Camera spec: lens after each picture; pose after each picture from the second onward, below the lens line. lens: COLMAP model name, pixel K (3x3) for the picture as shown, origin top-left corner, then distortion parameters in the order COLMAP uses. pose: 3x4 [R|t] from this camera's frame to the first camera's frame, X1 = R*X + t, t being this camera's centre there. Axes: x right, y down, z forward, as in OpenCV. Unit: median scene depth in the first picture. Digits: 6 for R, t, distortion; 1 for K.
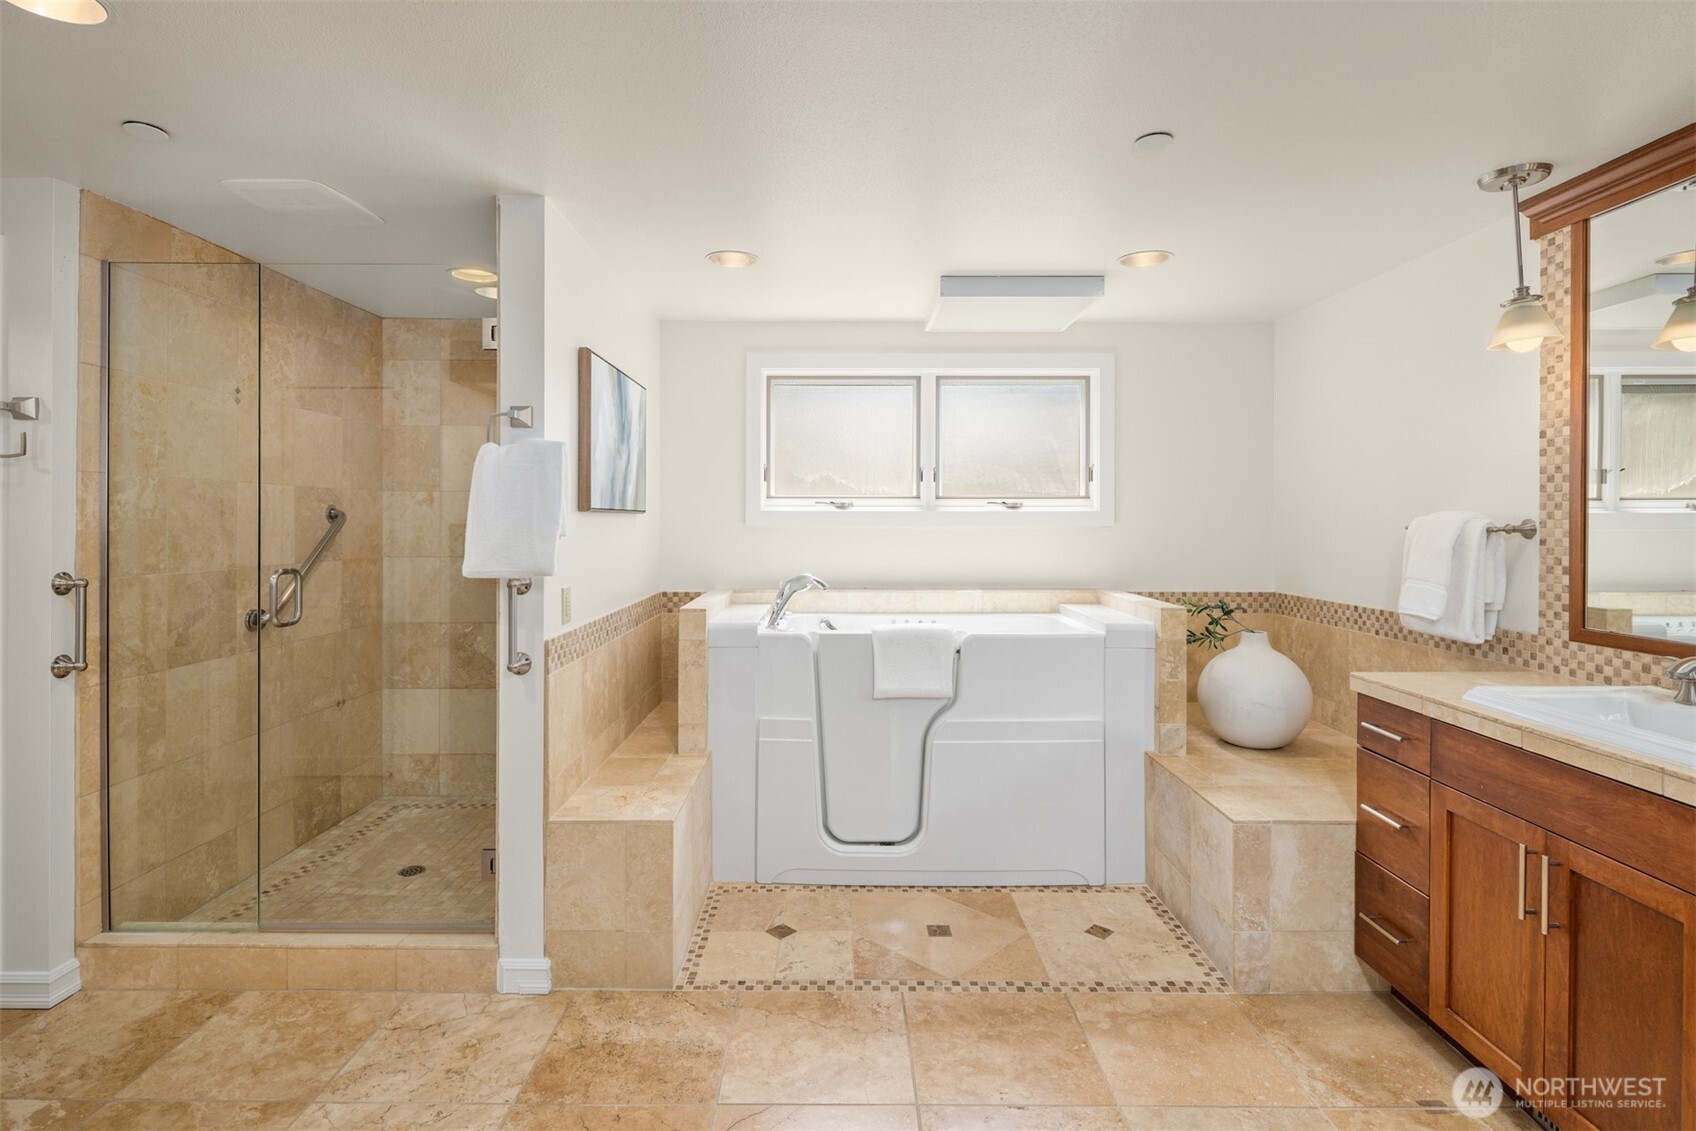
lens RADIAL K [[828.4, 0, 837.8], [0, 828.4, 525.4], [0, 0, 1]] dist [-0.001243, -0.001265]
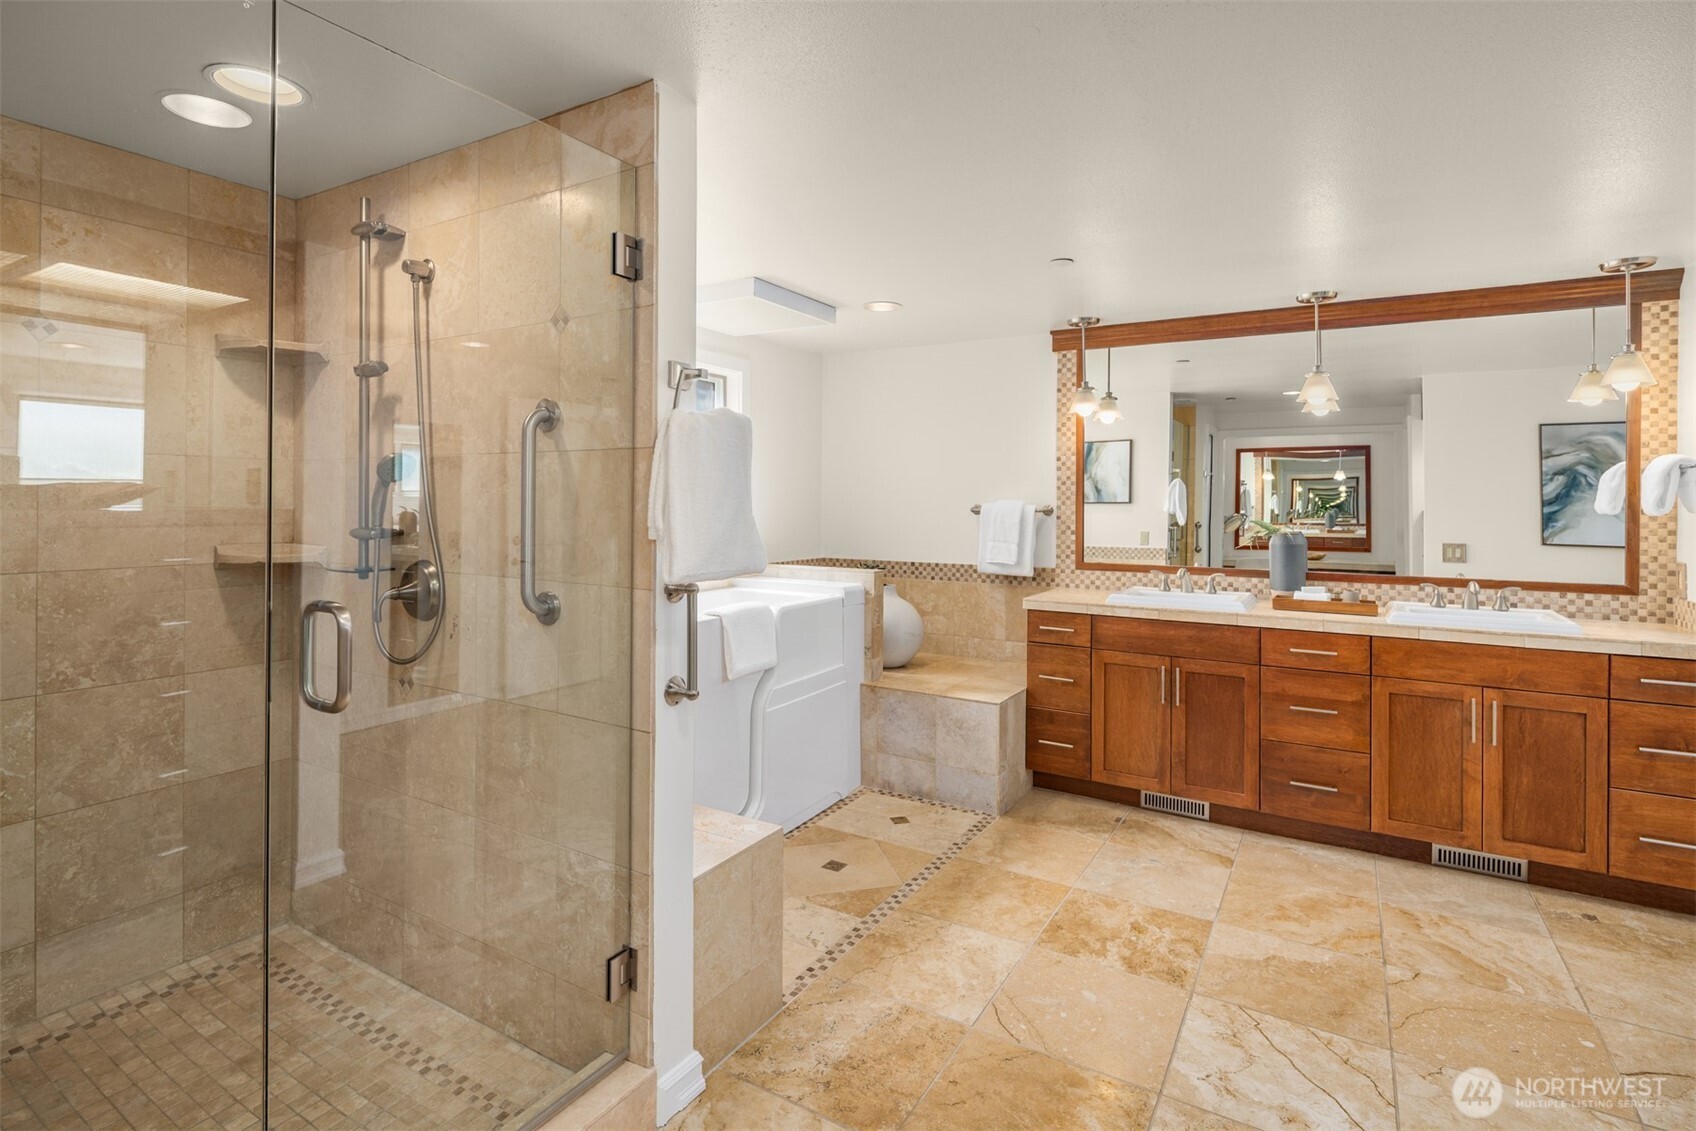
lens RADIAL K [[828.4, 0, 845.4], [0, 828.4, 504.4], [0, 0, 1]] dist [-0.001243, -0.001265]
pose [[0.512929, 0.000423, 0.858431, -0.982350], [-0.000415, 1.000000, -0.000245, -0.008391], [-0.858431, -0.000230, 0.512930, 0.466440]]
